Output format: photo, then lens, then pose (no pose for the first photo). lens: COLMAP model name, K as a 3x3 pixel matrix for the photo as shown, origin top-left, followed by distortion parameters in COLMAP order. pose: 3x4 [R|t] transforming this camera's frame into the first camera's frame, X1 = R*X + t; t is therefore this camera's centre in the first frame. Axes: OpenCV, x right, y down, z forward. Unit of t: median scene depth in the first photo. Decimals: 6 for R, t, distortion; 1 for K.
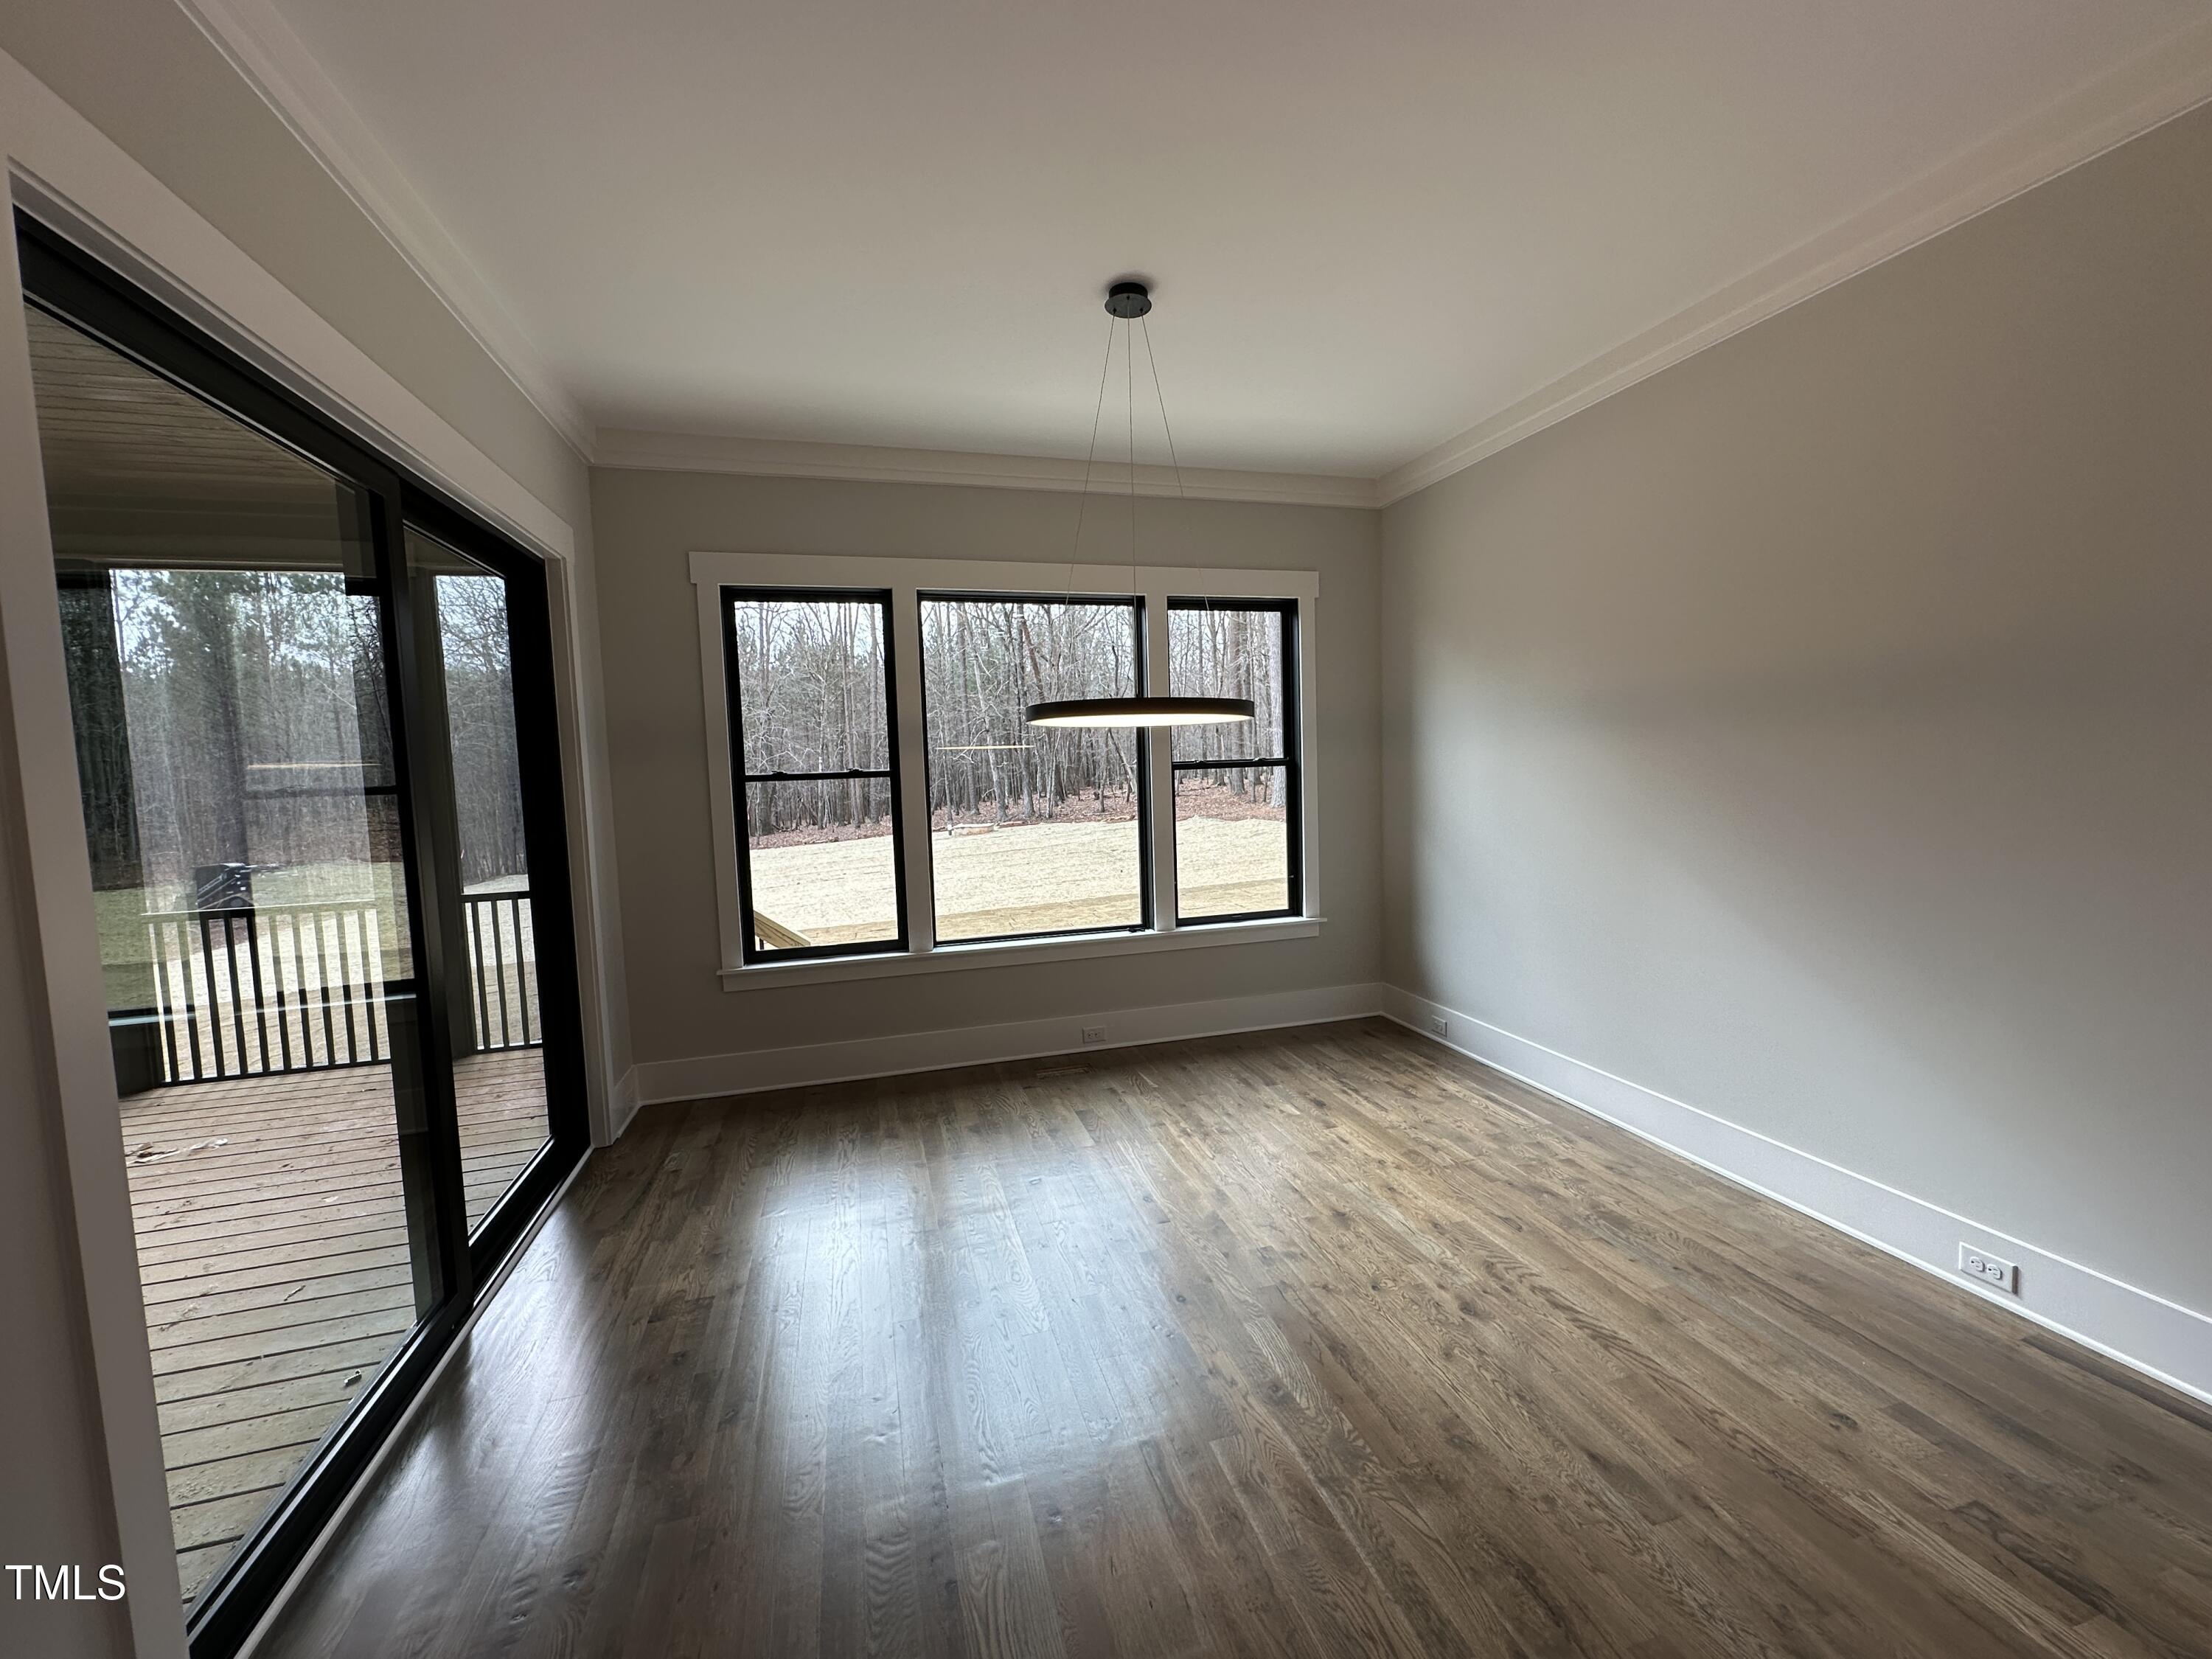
lens RADIAL K [[880.2, 0, 1106.0], [0, 880.2, 829.5], [0, 0, 1]] dist [-0.003178, 0.000032]
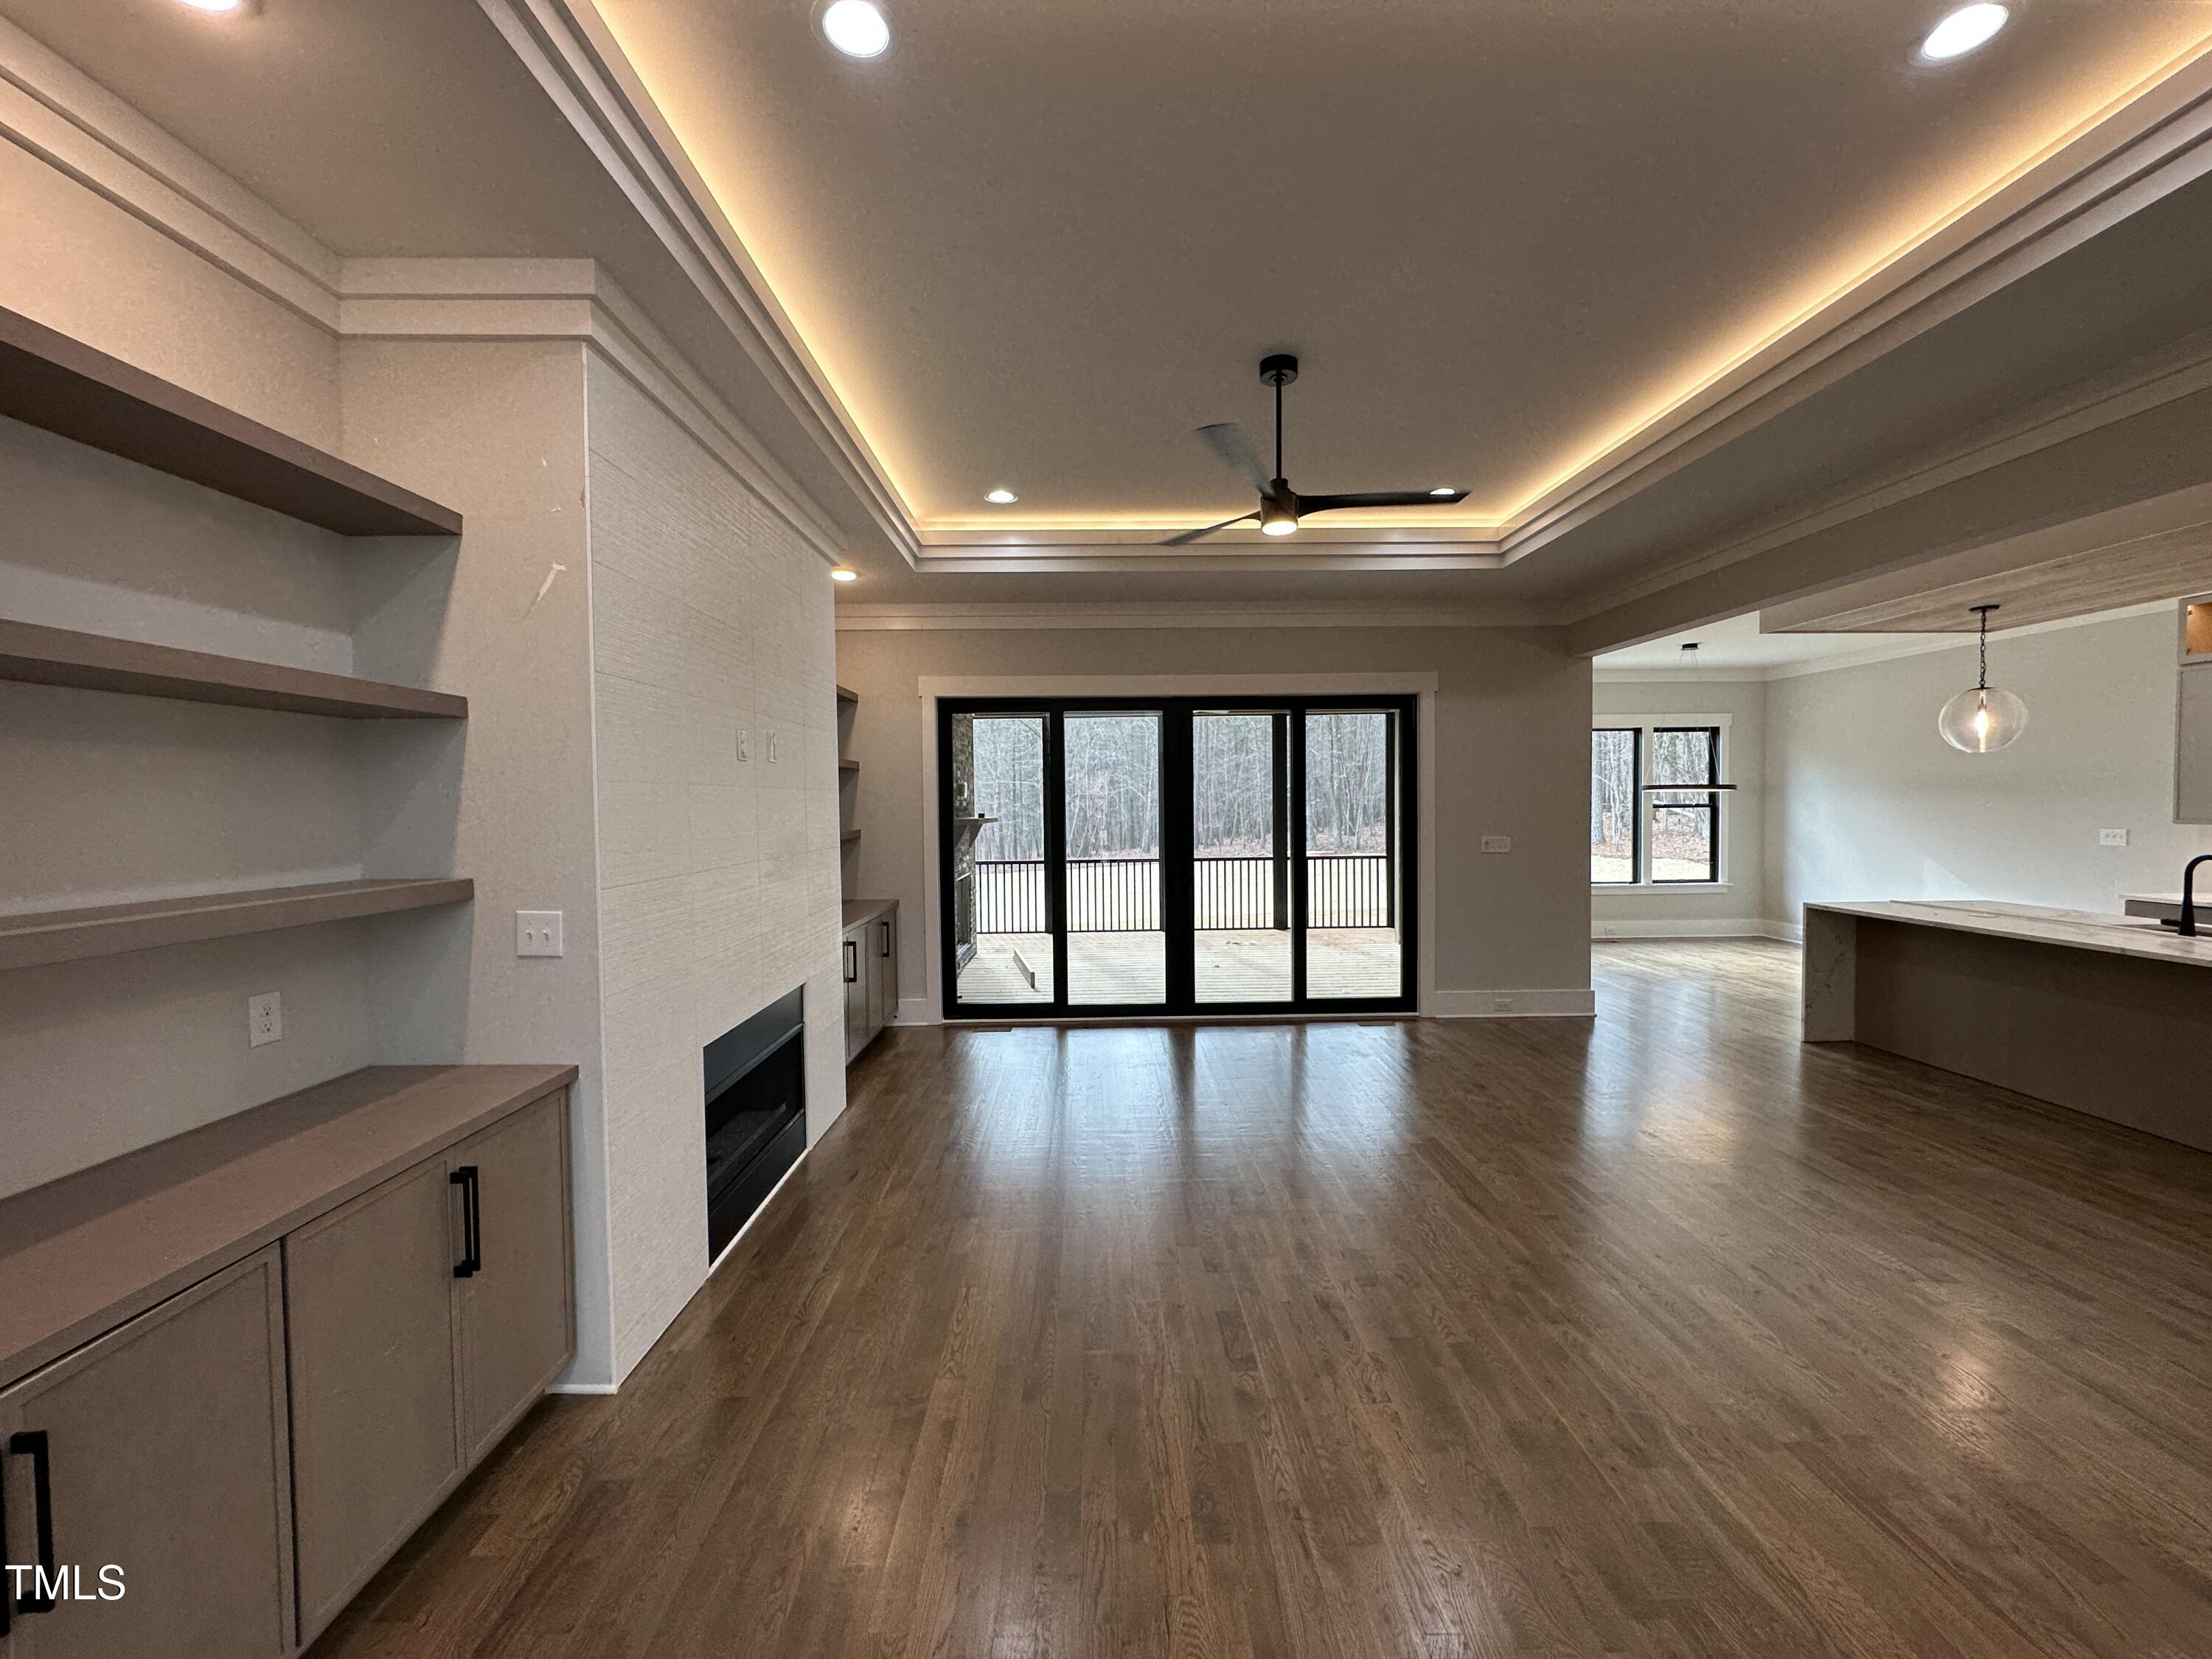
lens RADIAL K [[880.2, 0, 1106.0], [0, 880.2, 829.5], [0, 0, 1]] dist [-0.003178, 0.000032]
pose [[0.965466, 0.026381, -0.259190, -0.643469], [-0.037034, 0.998654, -0.036302, 0.108503], [0.257883, 0.044647, 0.965144, -1.377464]]
